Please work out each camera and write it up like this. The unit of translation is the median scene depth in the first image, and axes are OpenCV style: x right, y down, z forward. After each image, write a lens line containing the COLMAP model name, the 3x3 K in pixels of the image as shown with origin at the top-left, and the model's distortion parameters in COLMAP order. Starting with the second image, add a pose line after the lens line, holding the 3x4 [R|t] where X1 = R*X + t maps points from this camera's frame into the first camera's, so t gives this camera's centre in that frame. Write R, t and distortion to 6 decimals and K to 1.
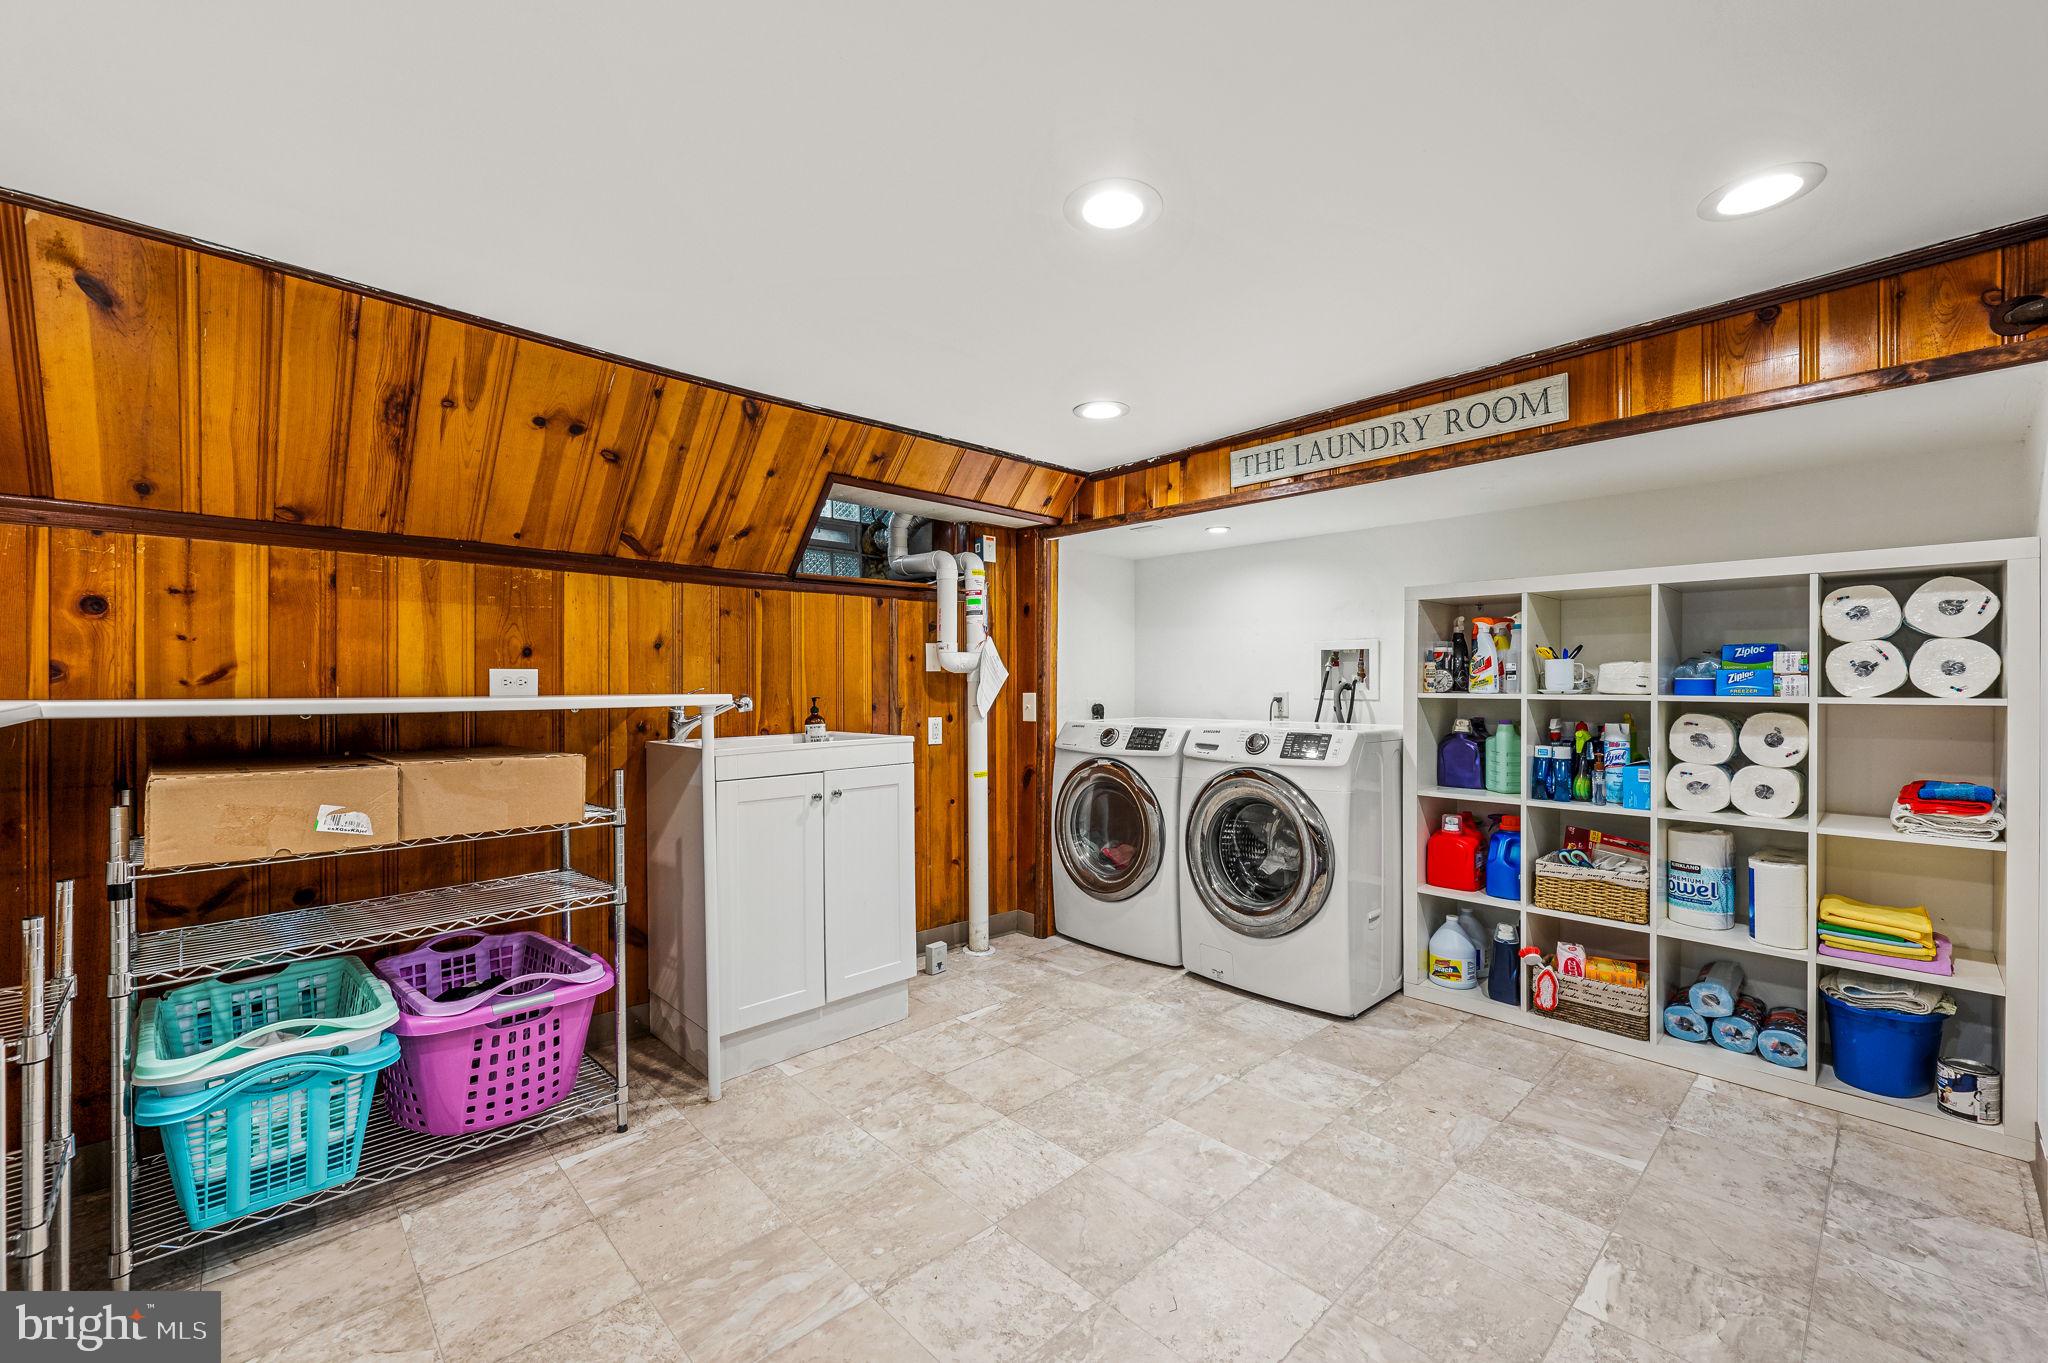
lens RADIAL K [[816.6, 0, 1035.4], [0, 816.6, 688.1], [0, 0, 1]] dist [-0.002330, -0.000190]
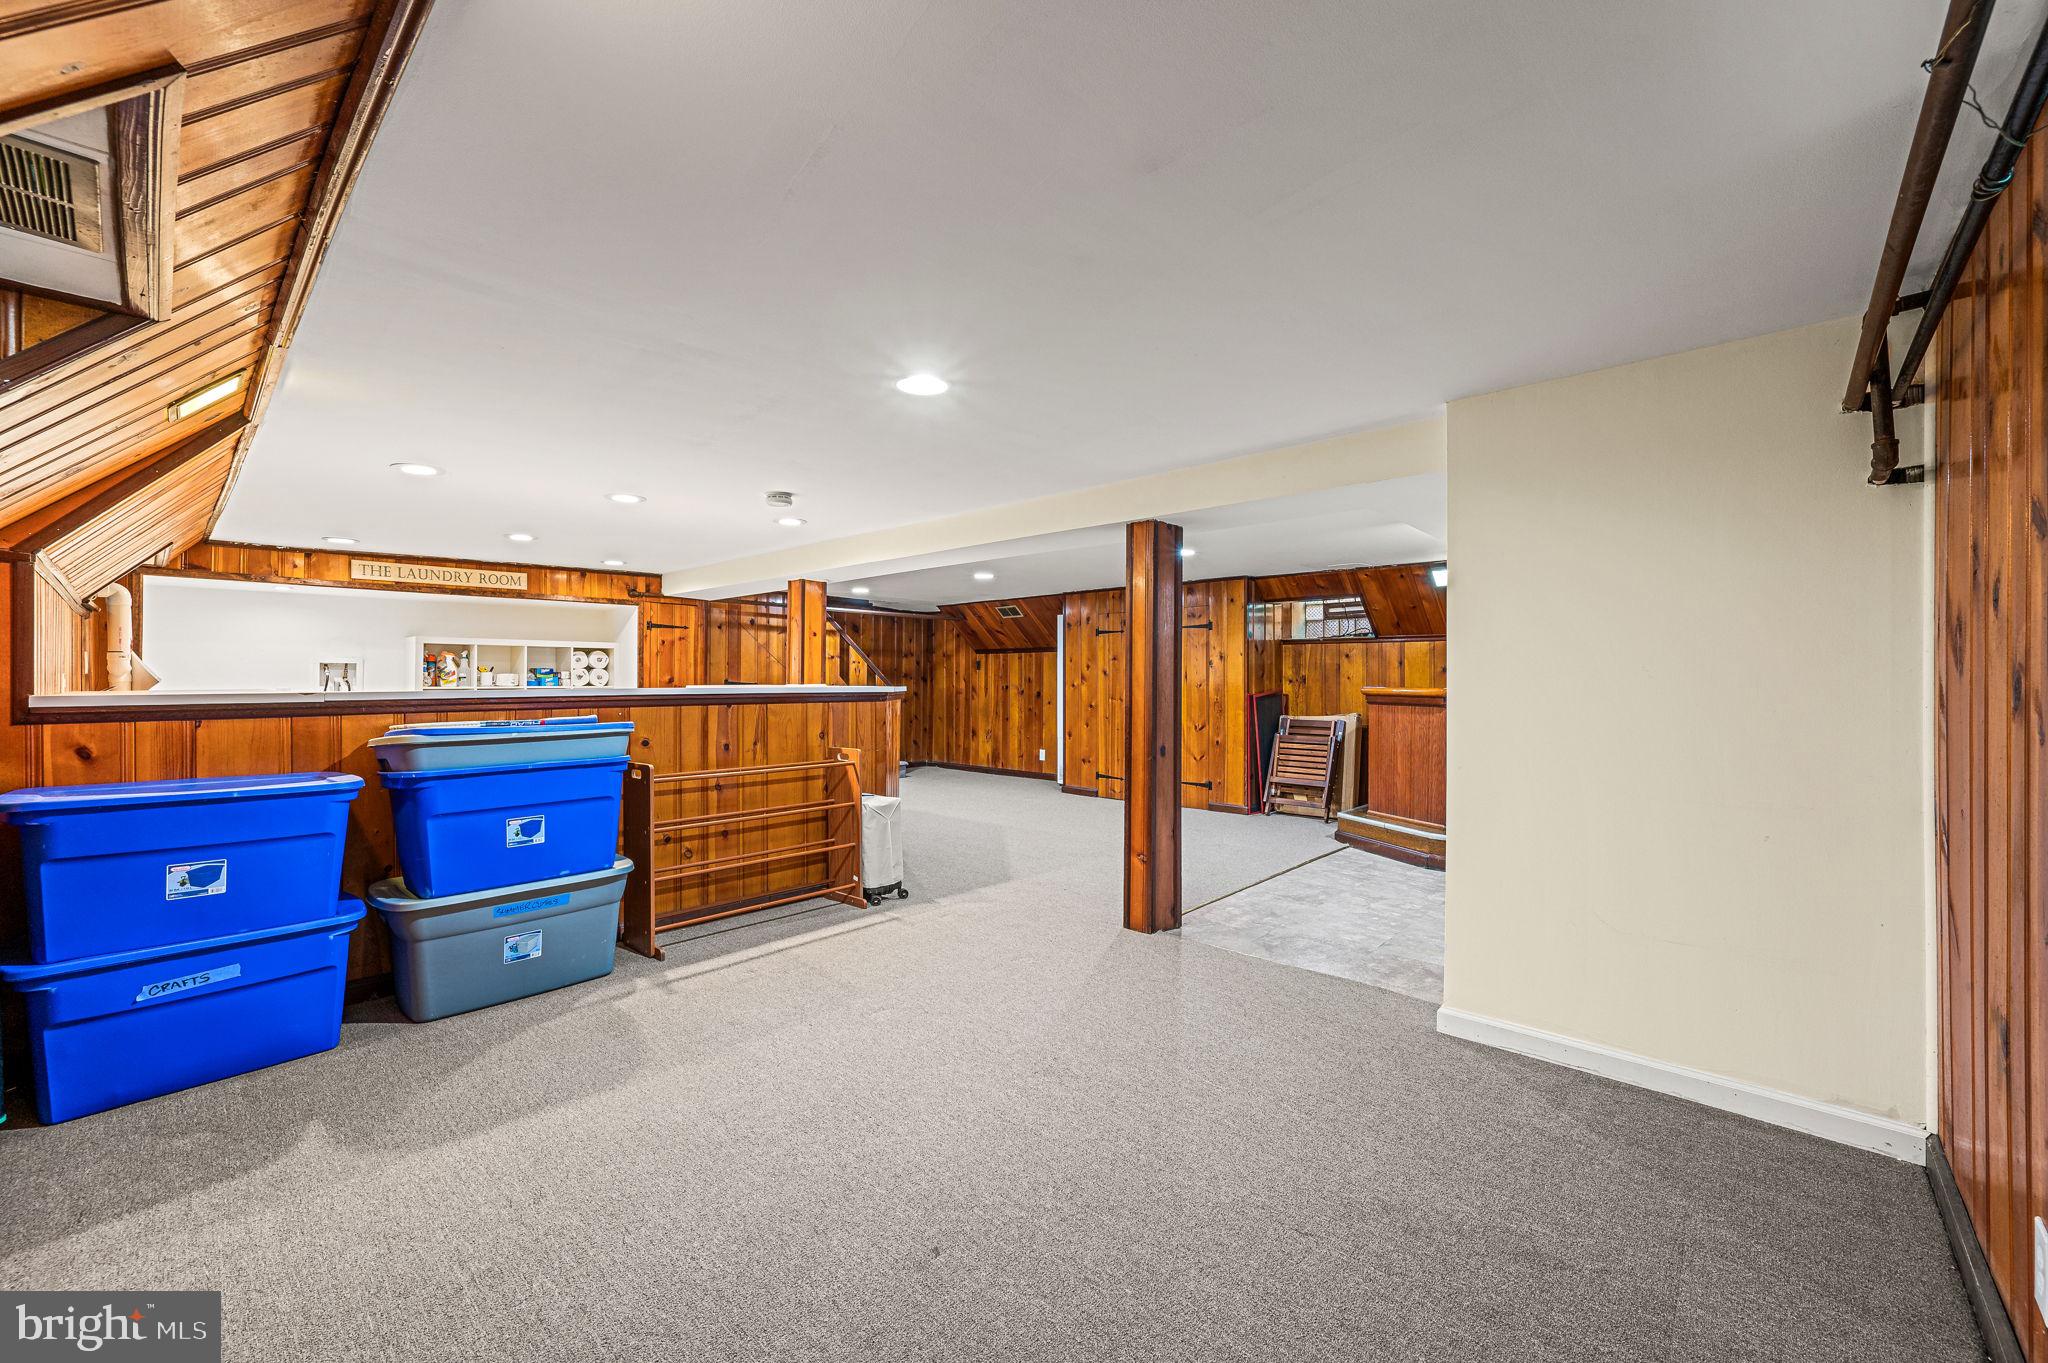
lens RADIAL K [[816.6, 0, 1035.4], [0, 816.6, 688.1], [0, 0, 1]] dist [-0.002330, -0.000190]
pose [[-0.059966, -0.014001, 0.998102, -2.148142], [0.004495, 0.999888, 0.014297, -0.017935], [-0.998190, 0.005344, -0.059897, -0.559720]]
